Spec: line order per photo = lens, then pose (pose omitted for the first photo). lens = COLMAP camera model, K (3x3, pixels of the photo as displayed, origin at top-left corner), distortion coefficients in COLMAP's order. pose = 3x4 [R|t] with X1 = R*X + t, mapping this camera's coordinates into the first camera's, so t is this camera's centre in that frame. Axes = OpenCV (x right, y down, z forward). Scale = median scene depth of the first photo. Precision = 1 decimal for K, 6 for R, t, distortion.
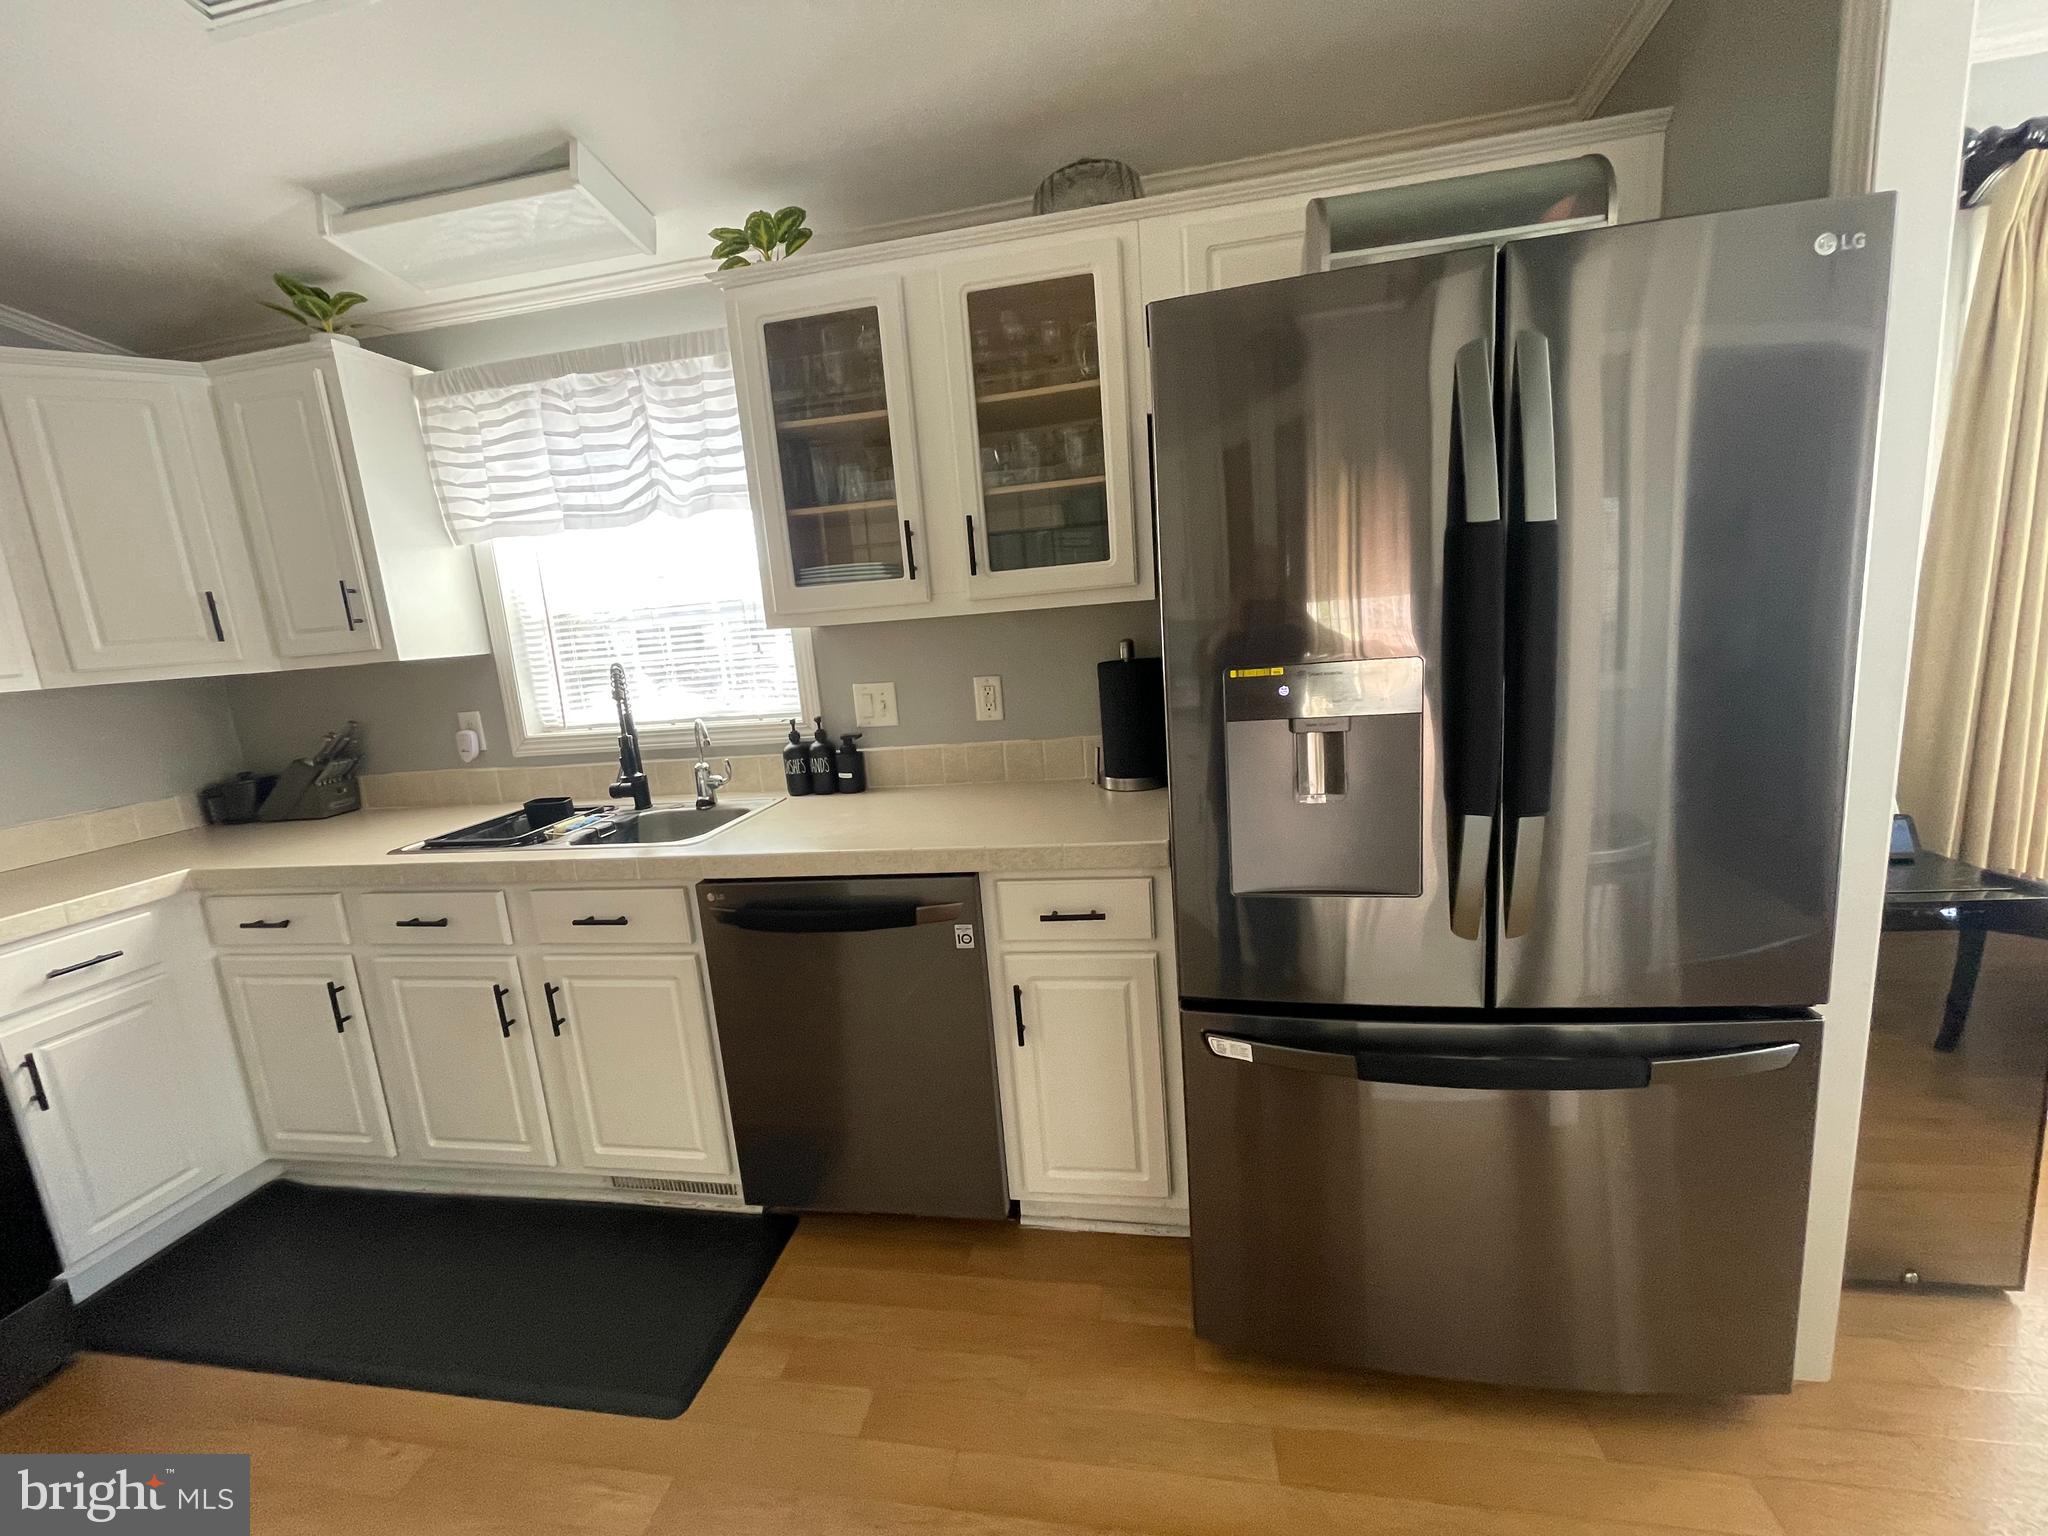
lens RADIAL K [[822.6, 0, 1022.4], [0, 822.6, 758.5], [0, 0, 1]] dist [-0.000856, -0.000250]
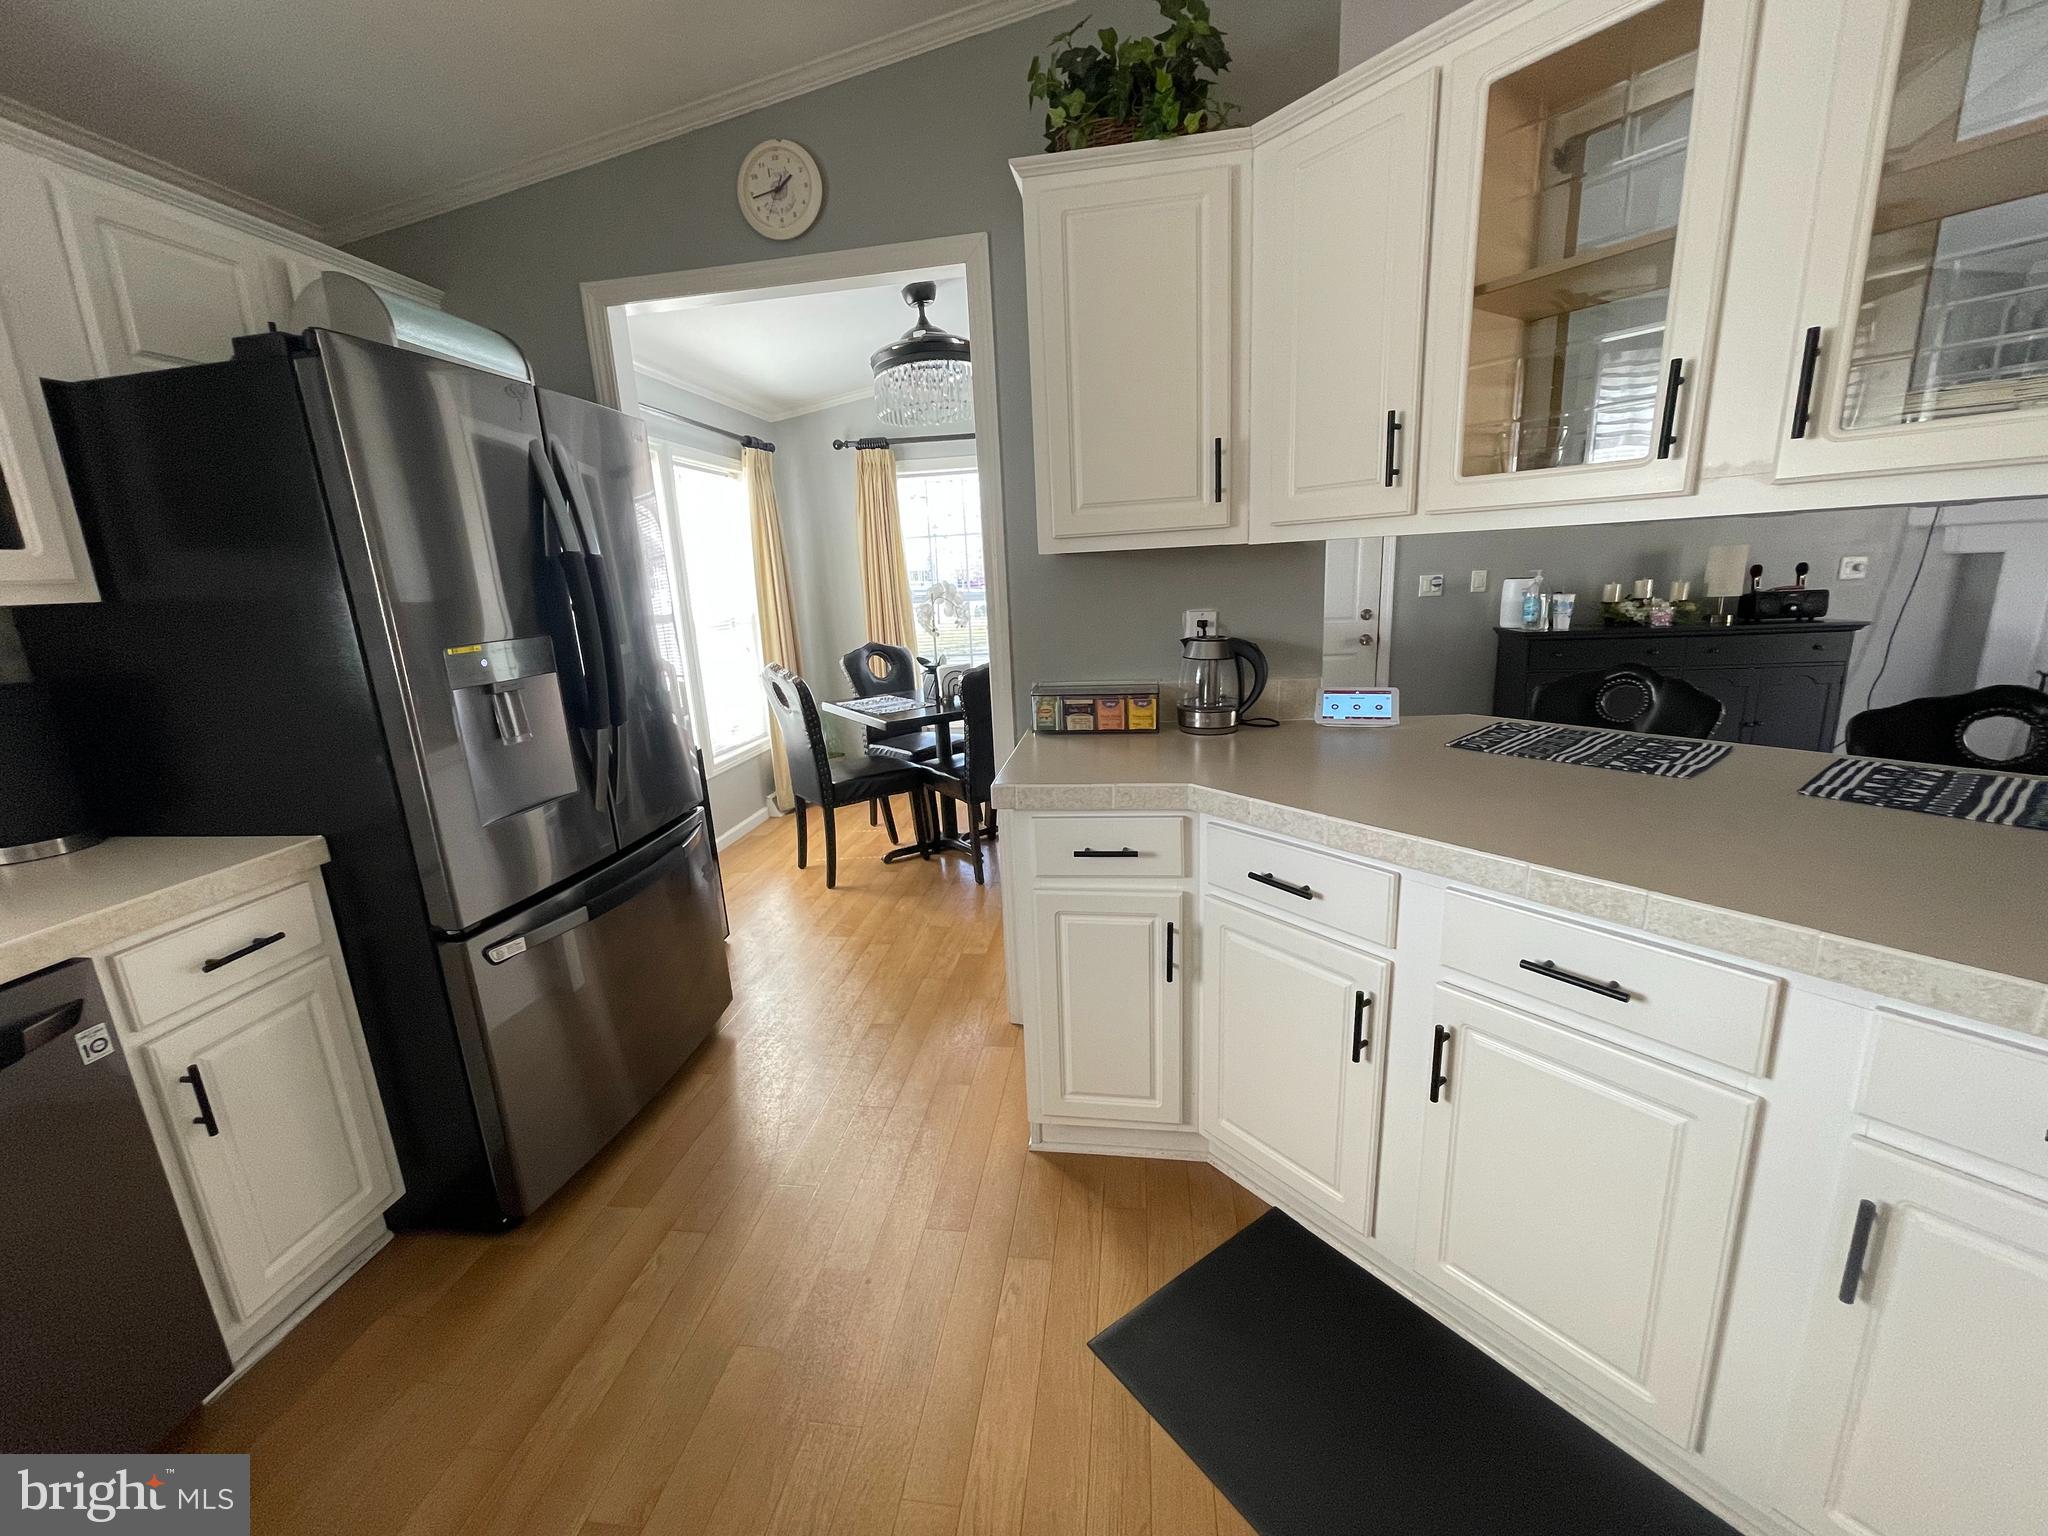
lens RADIAL K [[822.6, 0, 1015.2], [0, 822.6, 769.1], [0, 0, 1]] dist [-0.000856, -0.000250]
pose [[-0.029384, -0.153330, 0.987738, -0.801065], [0.223302, 0.962184, 0.156006, 0.051504], [-0.974306, 0.225147, 0.005966, 0.143229]]
